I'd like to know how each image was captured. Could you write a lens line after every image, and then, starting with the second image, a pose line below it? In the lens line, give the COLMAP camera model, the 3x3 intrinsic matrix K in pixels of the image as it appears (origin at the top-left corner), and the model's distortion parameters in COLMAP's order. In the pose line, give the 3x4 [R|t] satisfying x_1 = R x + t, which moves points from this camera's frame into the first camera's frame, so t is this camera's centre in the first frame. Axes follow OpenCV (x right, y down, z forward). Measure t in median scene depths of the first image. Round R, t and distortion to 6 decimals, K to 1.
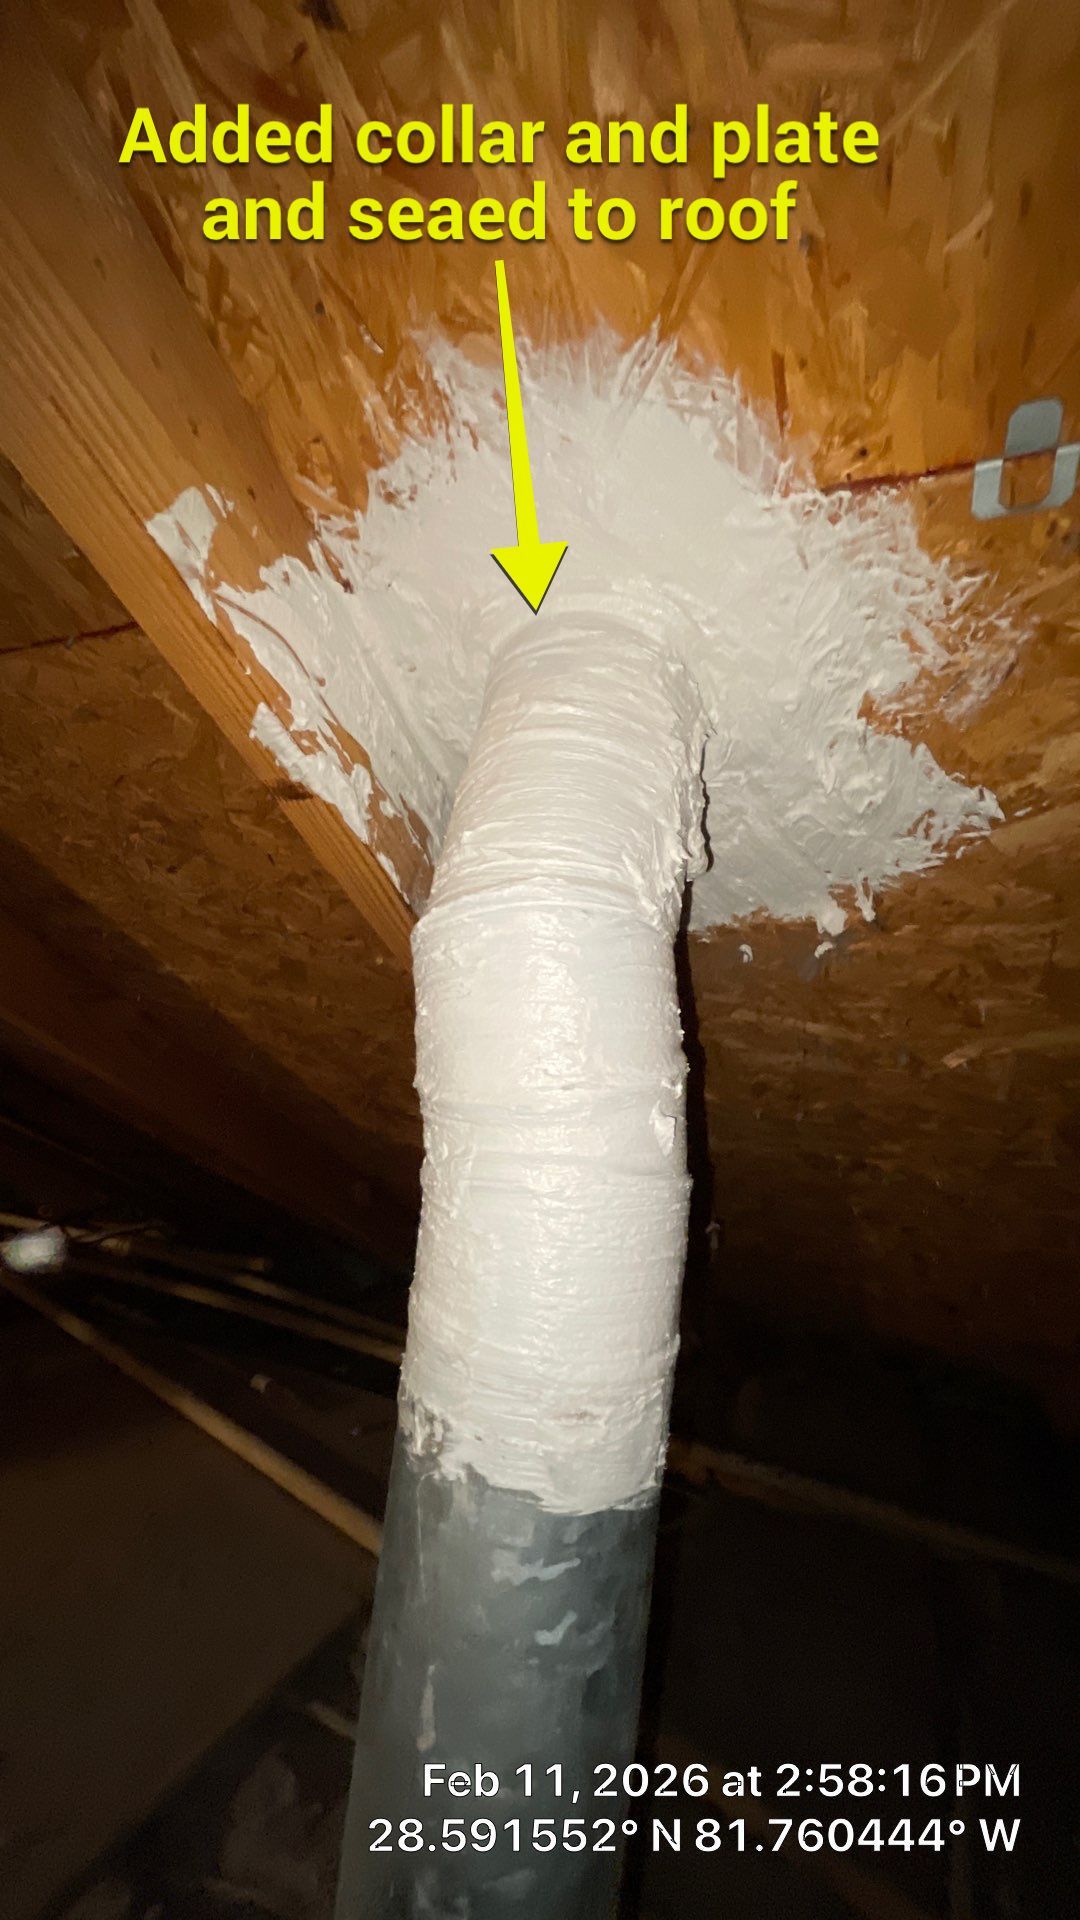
lens RADIAL K [[781.0, 0, 541.4], [0, 781.0, 961.0], [0, 0, 1]] dist [-0.006894, -0.000355]
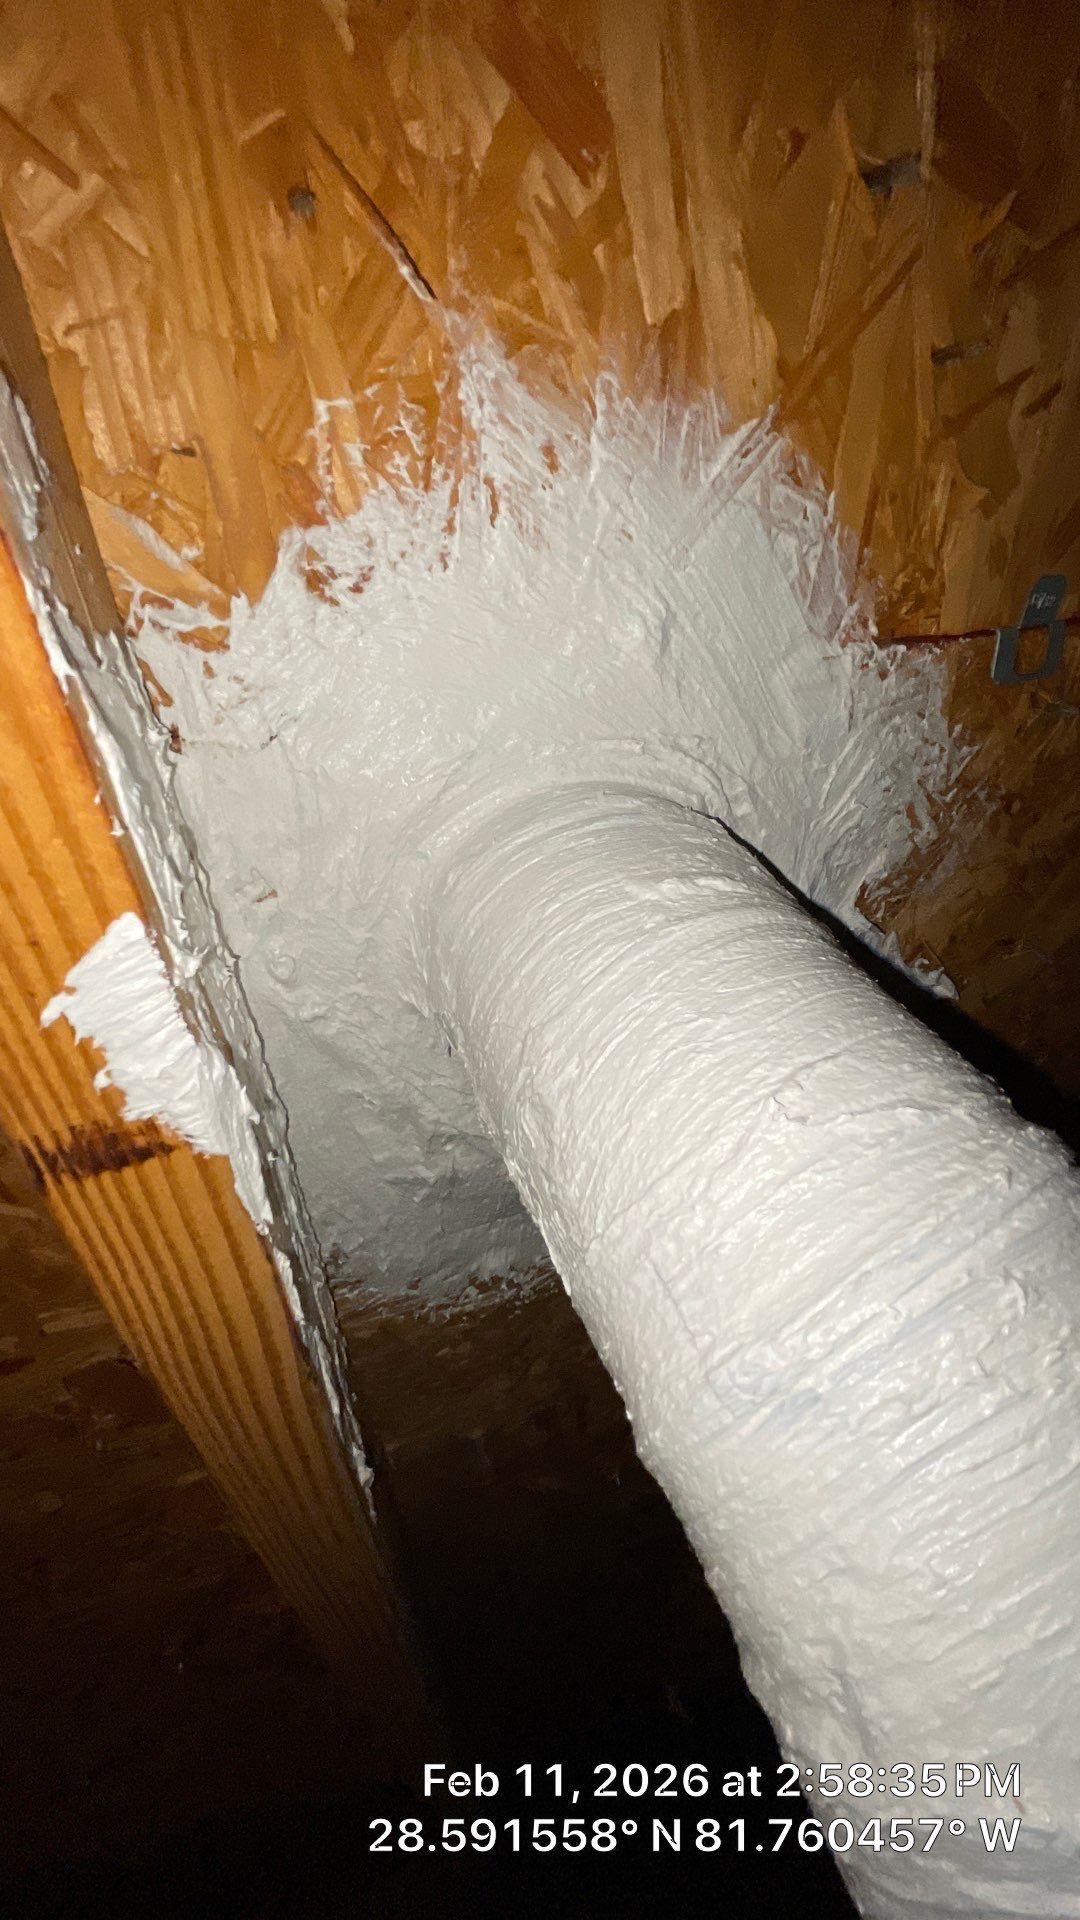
lens RADIAL K [[781.0, 0, 541.4], [0, 781.0, 959.7], [0, 0, 1]] dist [-0.006894, -0.000355]
pose [[0.775062, -0.083184, 0.626386, -0.471135], [0.328457, 0.899887, -0.286913, -0.141480], [-0.539810, 0.428116, 0.724791, 0.658652]]
